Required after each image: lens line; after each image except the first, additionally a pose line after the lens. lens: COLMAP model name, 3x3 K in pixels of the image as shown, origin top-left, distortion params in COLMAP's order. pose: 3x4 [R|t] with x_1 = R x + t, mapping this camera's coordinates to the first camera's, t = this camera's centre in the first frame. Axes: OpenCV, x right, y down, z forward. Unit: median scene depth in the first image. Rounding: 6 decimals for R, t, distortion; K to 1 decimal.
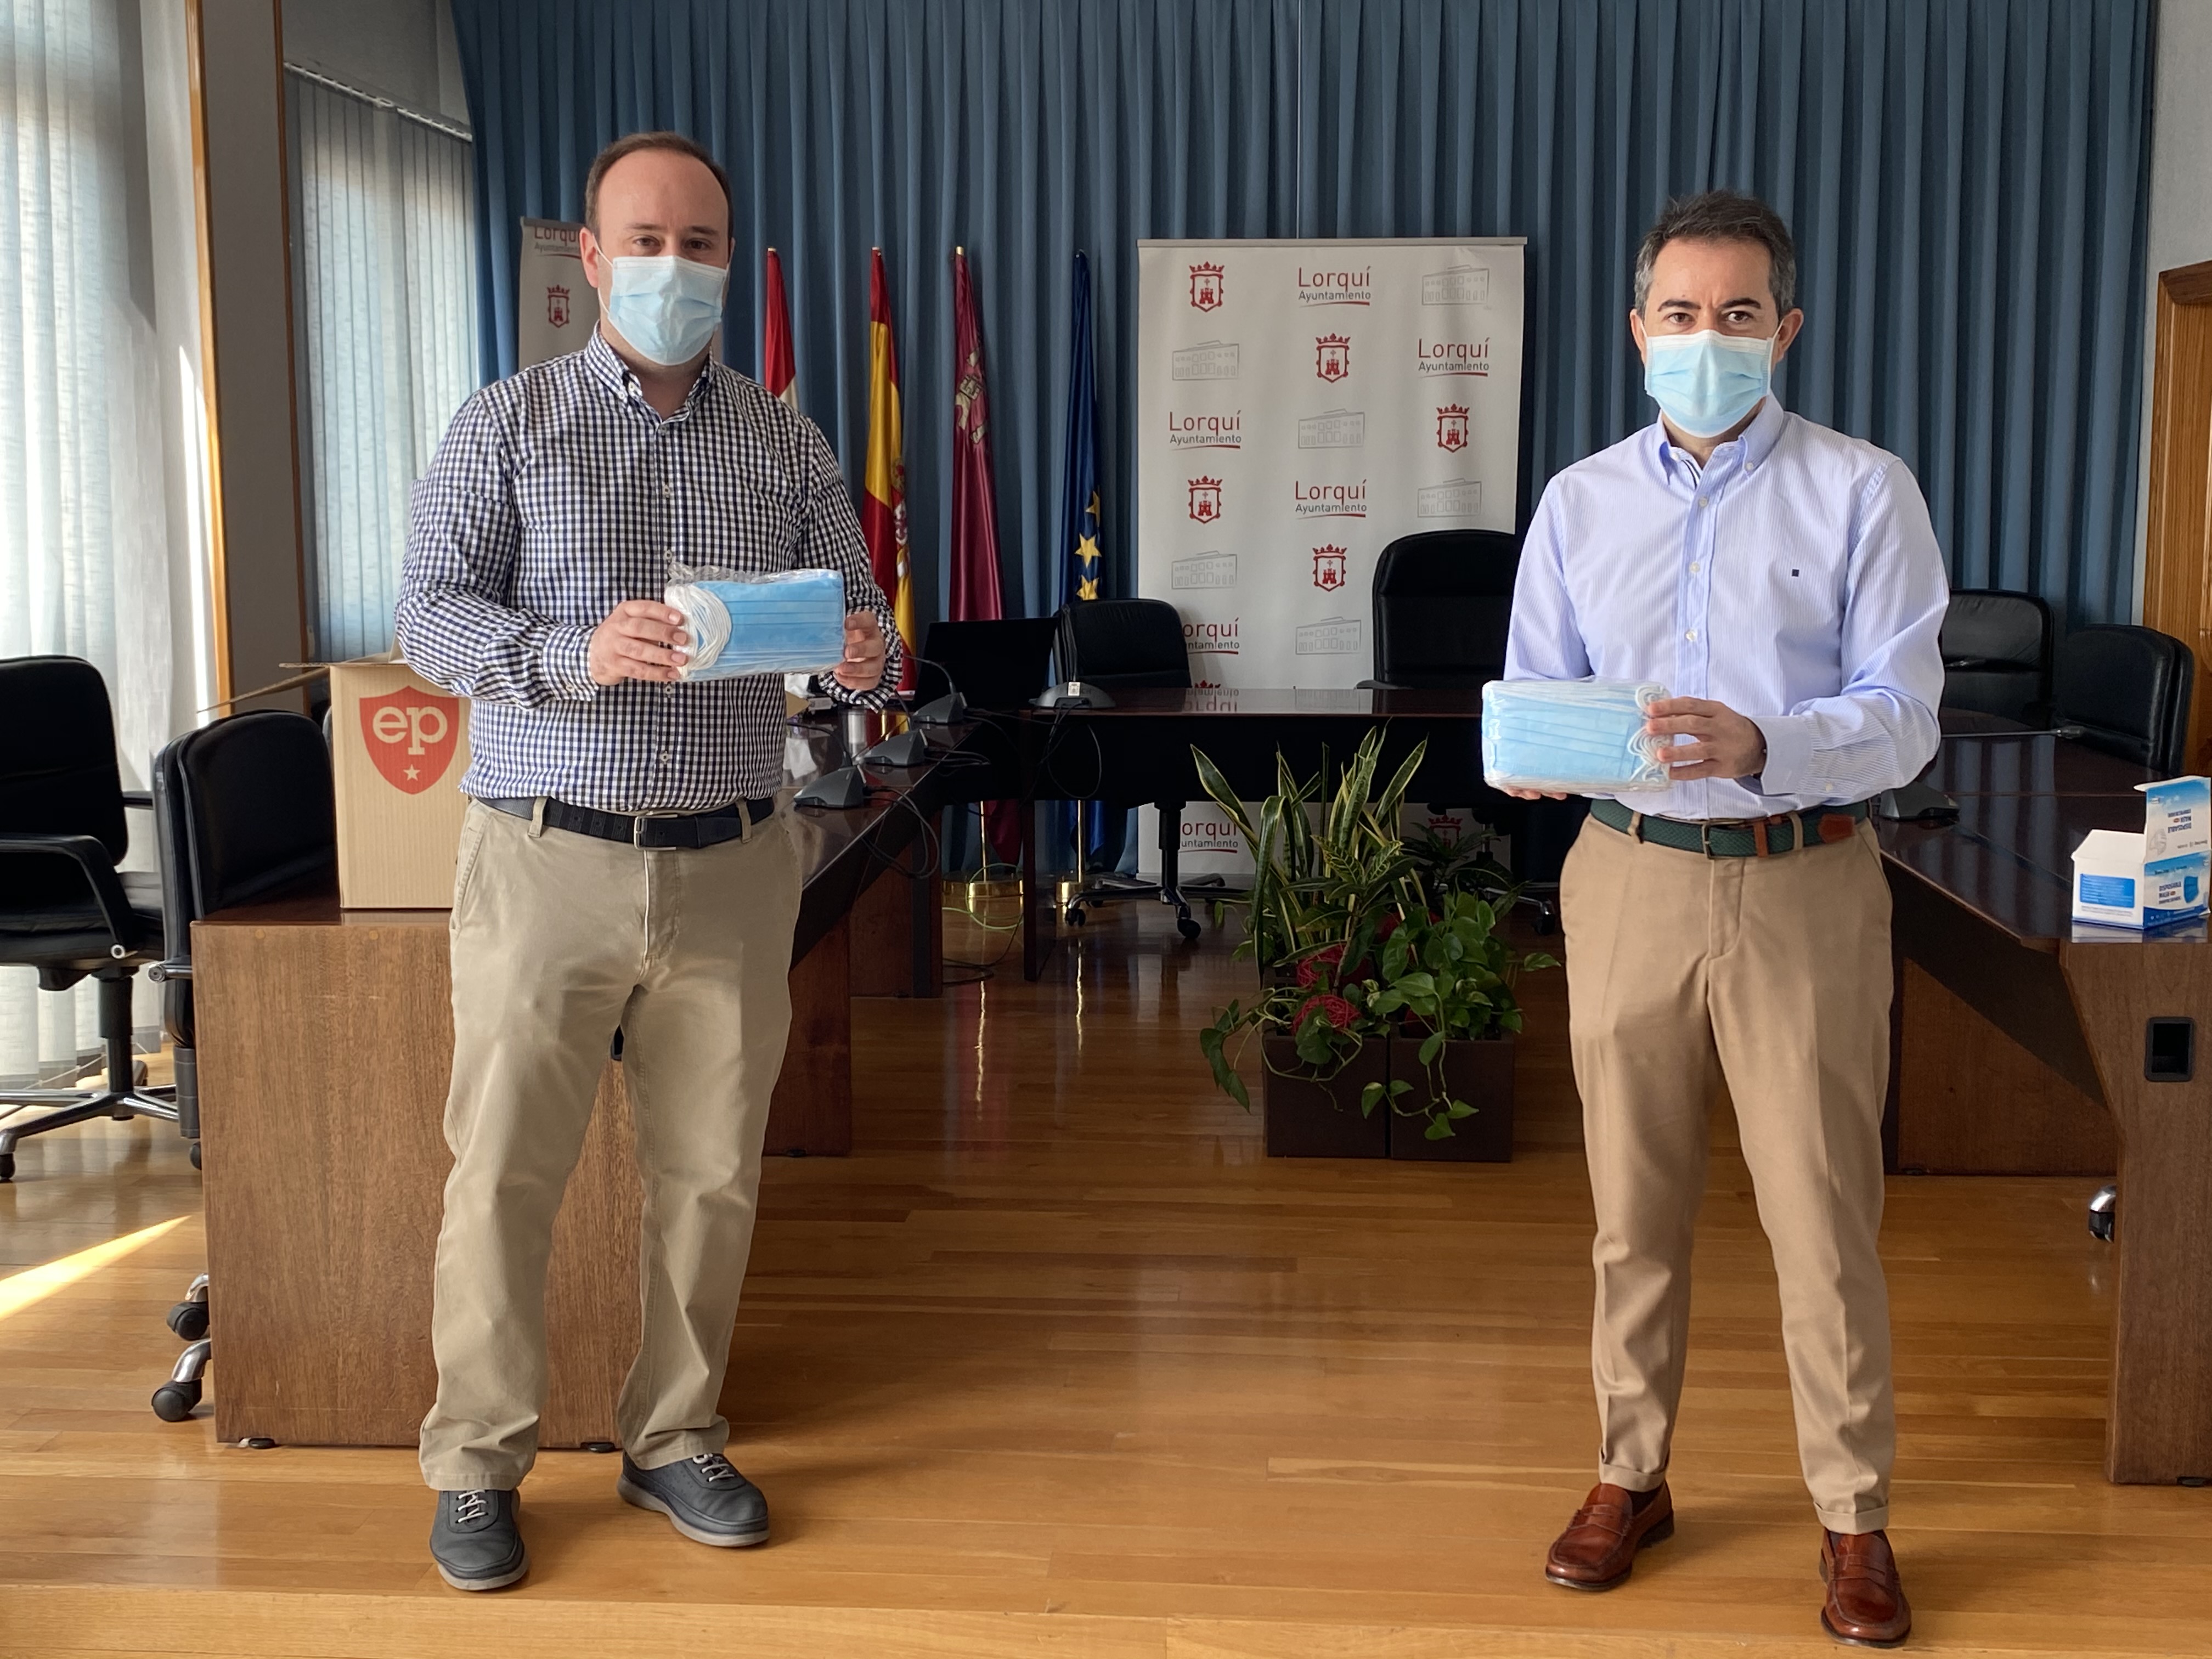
lens RADIAL K [[2631.4, 0, 1106.0], [0, 2631.4, 829.5], [0, 0, 1]] dist [0.147809, -0.315825]
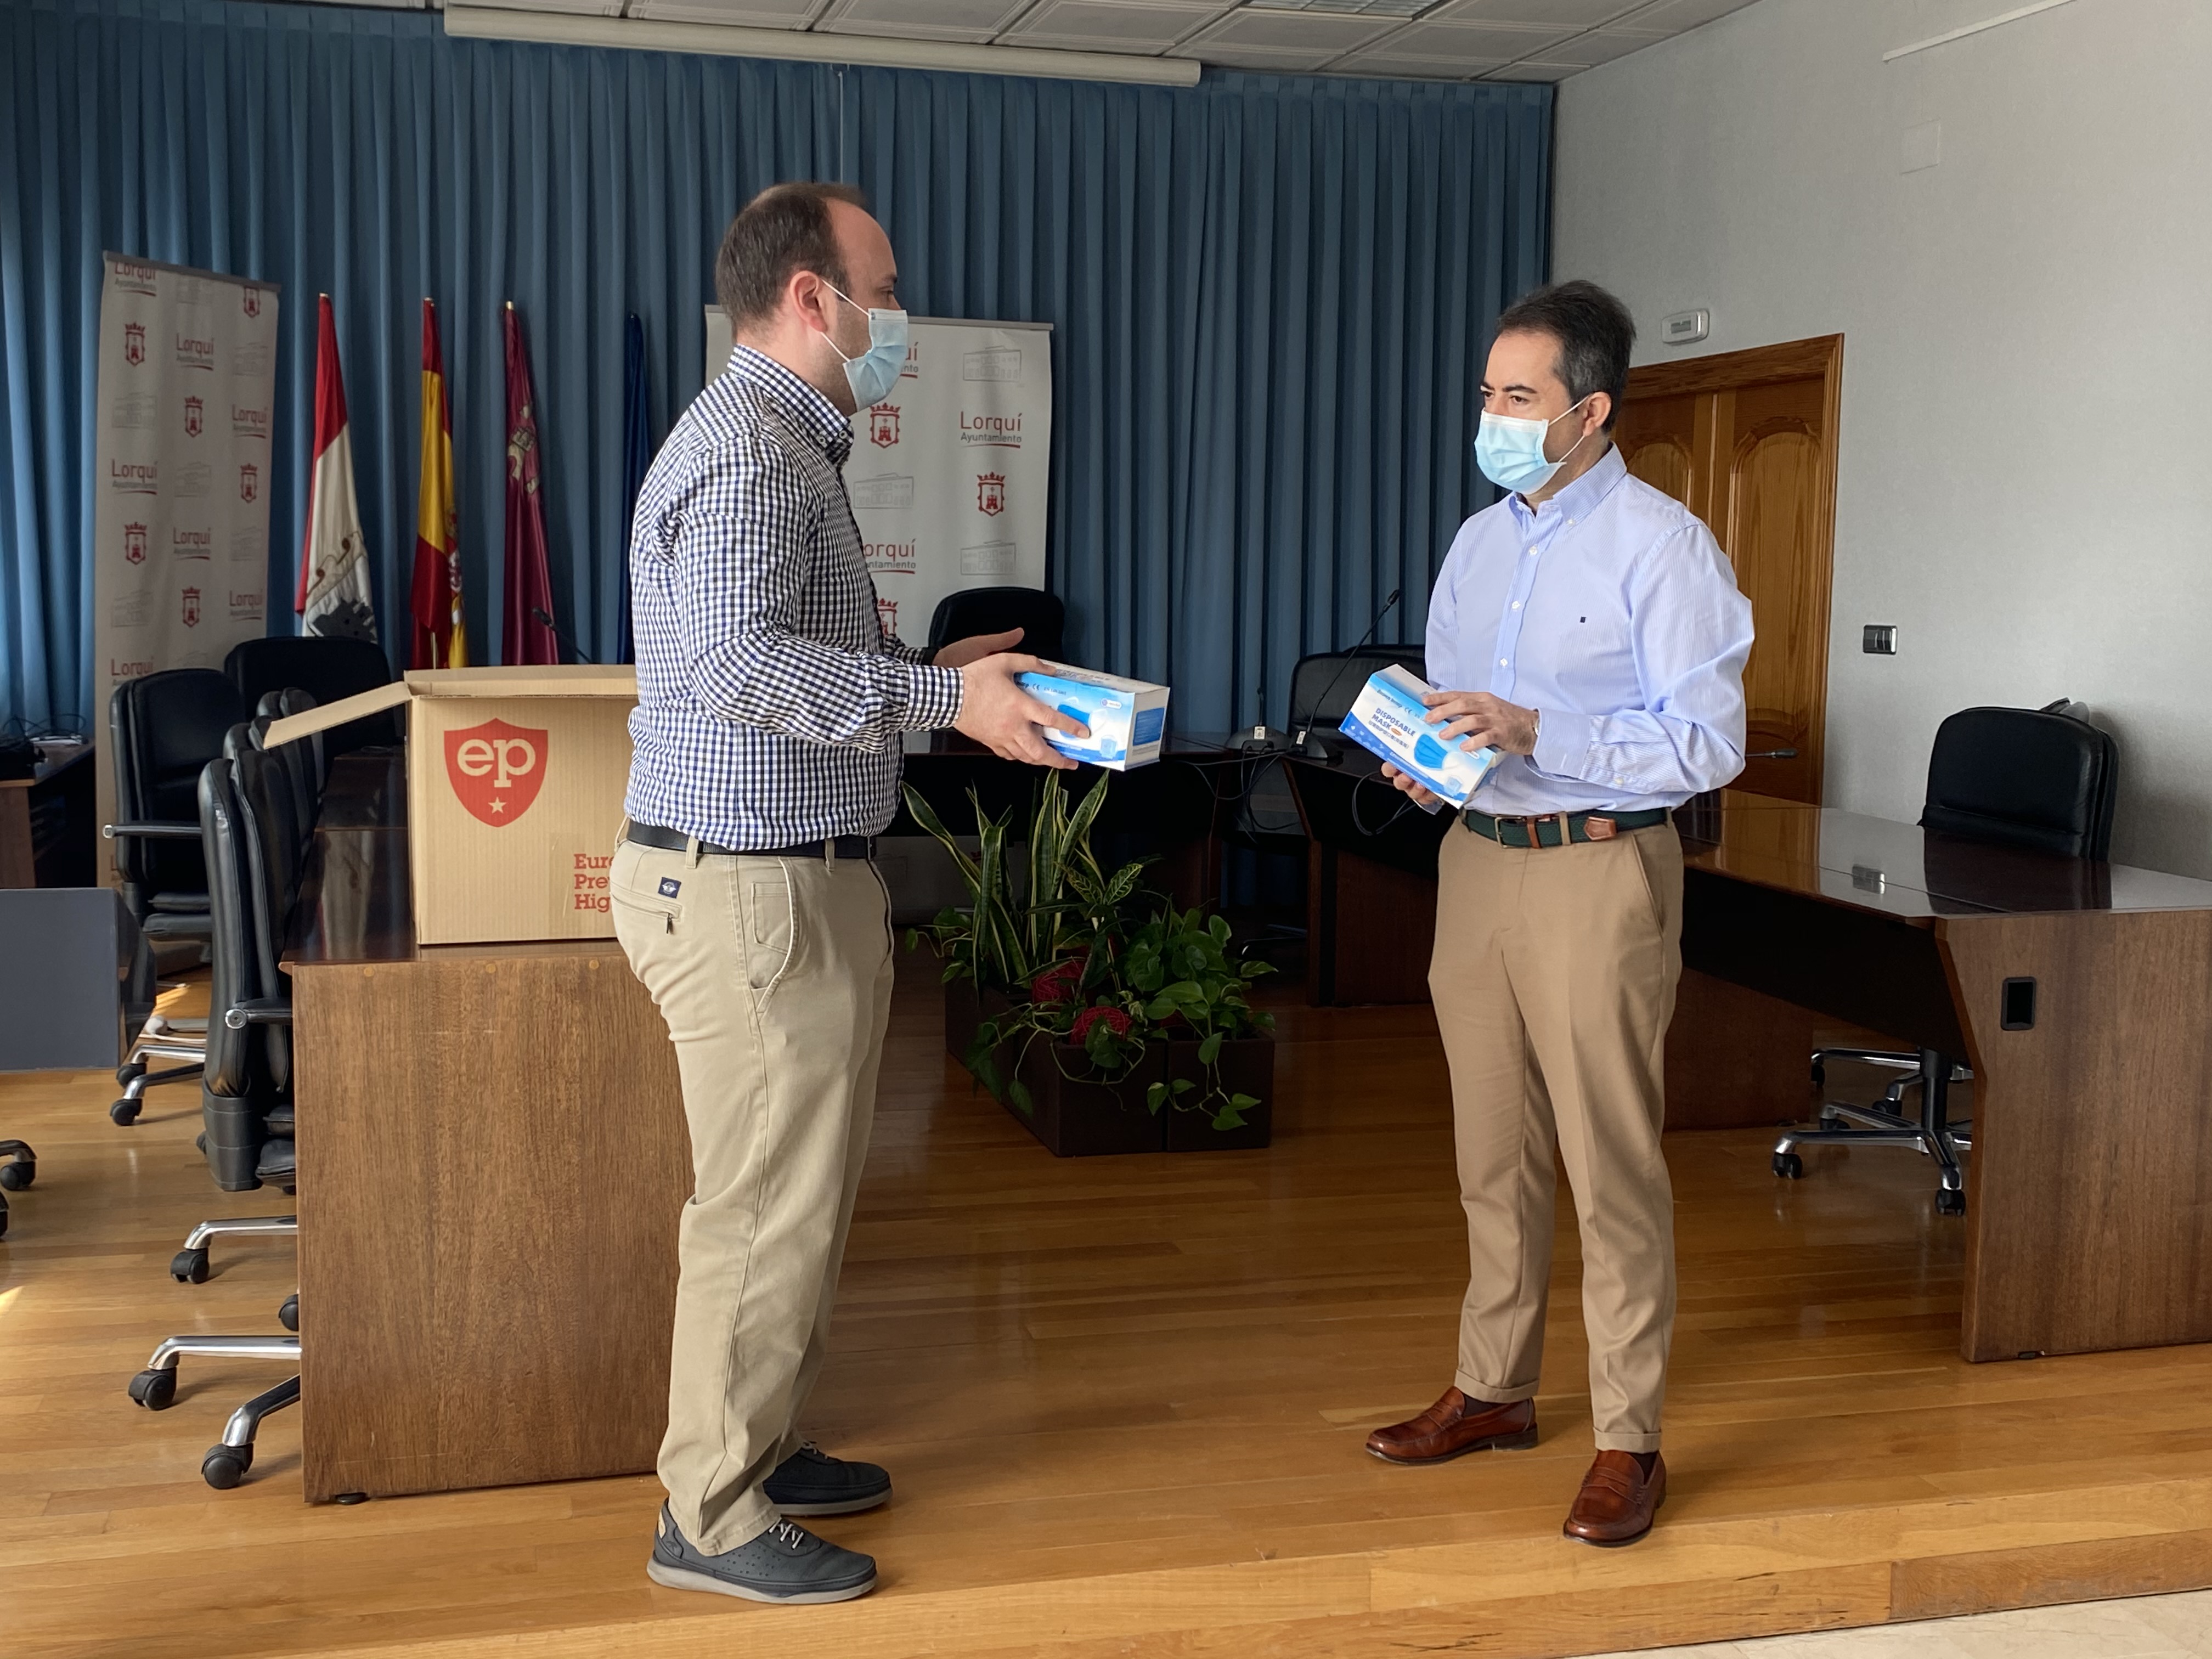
lens RADIAL K [[2484.9, 0, 1106.0], [0, 2484.9, 829.5], [0, 0, 1]] dist [0.153468, -0.322644]
pose [[0.942078, -0.019578, 0.334823, -0.362496], [0.026280, 0.999534, -0.015498, 0.008222], [-0.334363, 0.023399, 0.942154, 0.038541]]
